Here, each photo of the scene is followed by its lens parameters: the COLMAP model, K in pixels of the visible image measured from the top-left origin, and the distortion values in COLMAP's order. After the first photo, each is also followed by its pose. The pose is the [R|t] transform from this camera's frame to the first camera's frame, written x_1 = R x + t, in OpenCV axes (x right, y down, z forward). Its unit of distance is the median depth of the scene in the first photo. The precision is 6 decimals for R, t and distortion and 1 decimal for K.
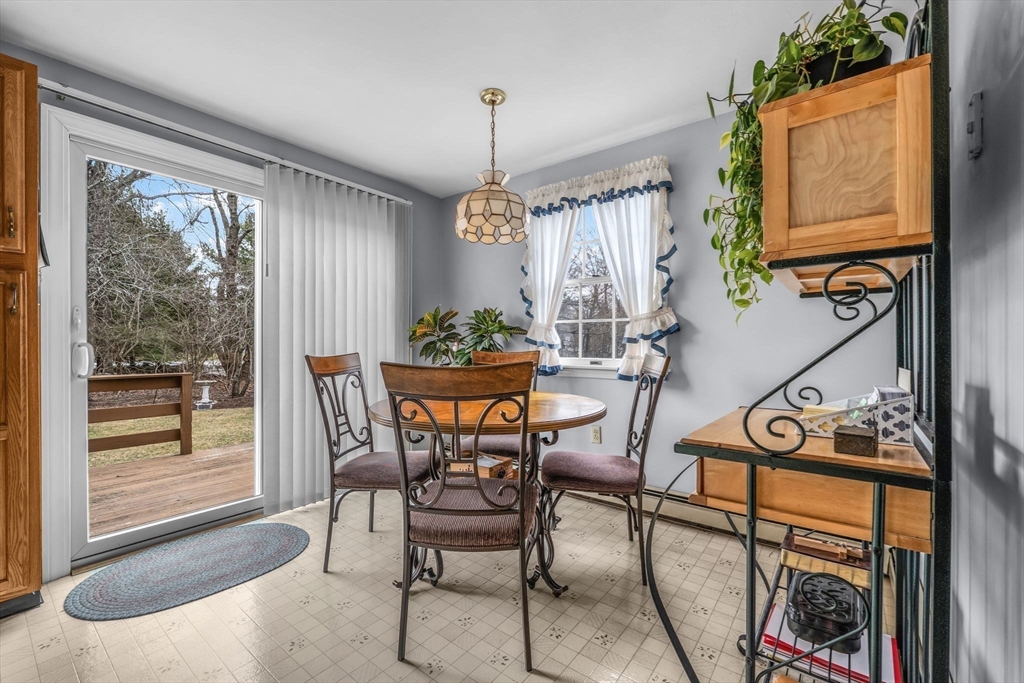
lens RADIAL K [[427.0, 0, 513.5], [0, 427.0, 346.6], [0, 0, 1]] dist [0.002076, -0.000611]
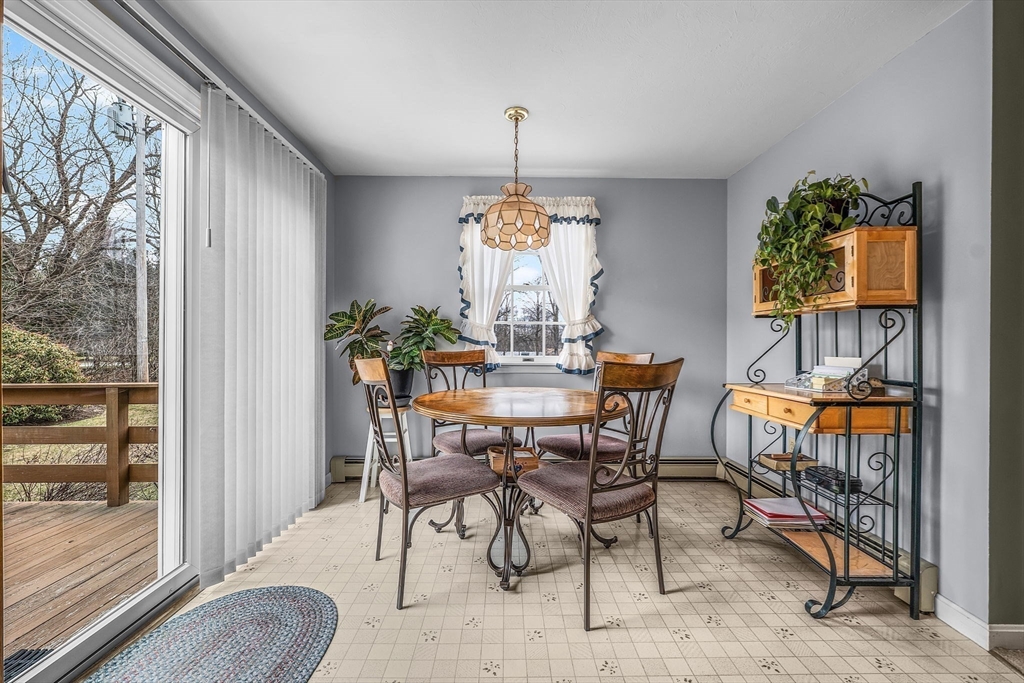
lens RADIAL K [[427.0, 0, 510.8], [0, 427.0, 342.8], [0, 0, 1]] dist [0.002076, -0.000611]
pose [[0.780777, 0.001429, 0.624808, -0.629889], [0.000365, 0.999996, -0.002744, -0.005080], [-0.624809, 0.002371, 0.780774, 0.145964]]
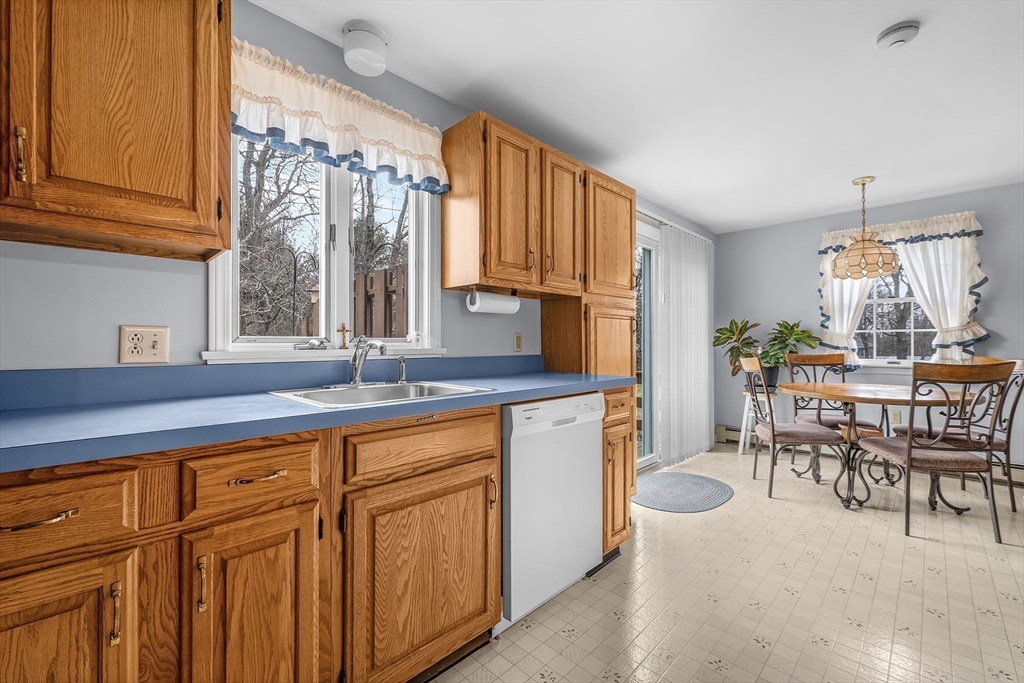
lens RADIAL K [[427.0, 0, 513.5], [0, 427.0, 342.0], [0, 0, 1]] dist [0.002076, -0.000611]
pose [[0.993576, -0.003069, -0.113122, -0.925033], [0.001939, 0.999947, -0.010105, -0.016646], [0.113147, 0.009820, 0.993530, -0.502423]]
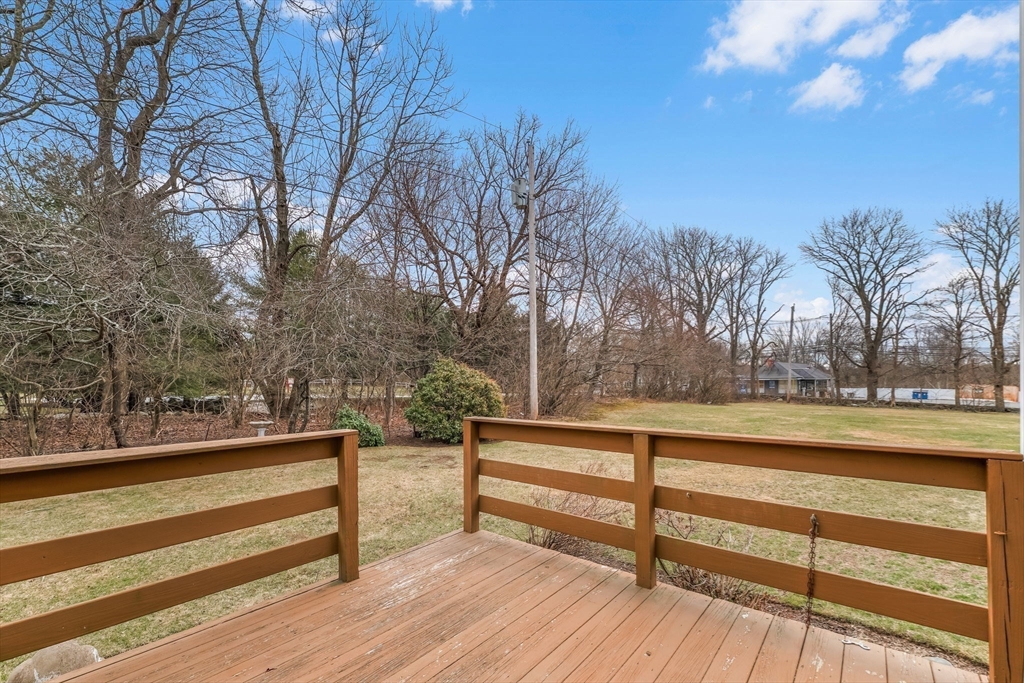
lens RADIAL K [[427.0, 0, 511.4], [0, 427.0, 382.5], [0, 0, 1]] dist [0.002076, -0.000611]
pose [[0.999633, -0.003492, -0.026869, -1.042123], [0.003712, 0.999960, 0.008144, -0.004993], [0.026840, -0.008241, 0.999606, 0.891386]]
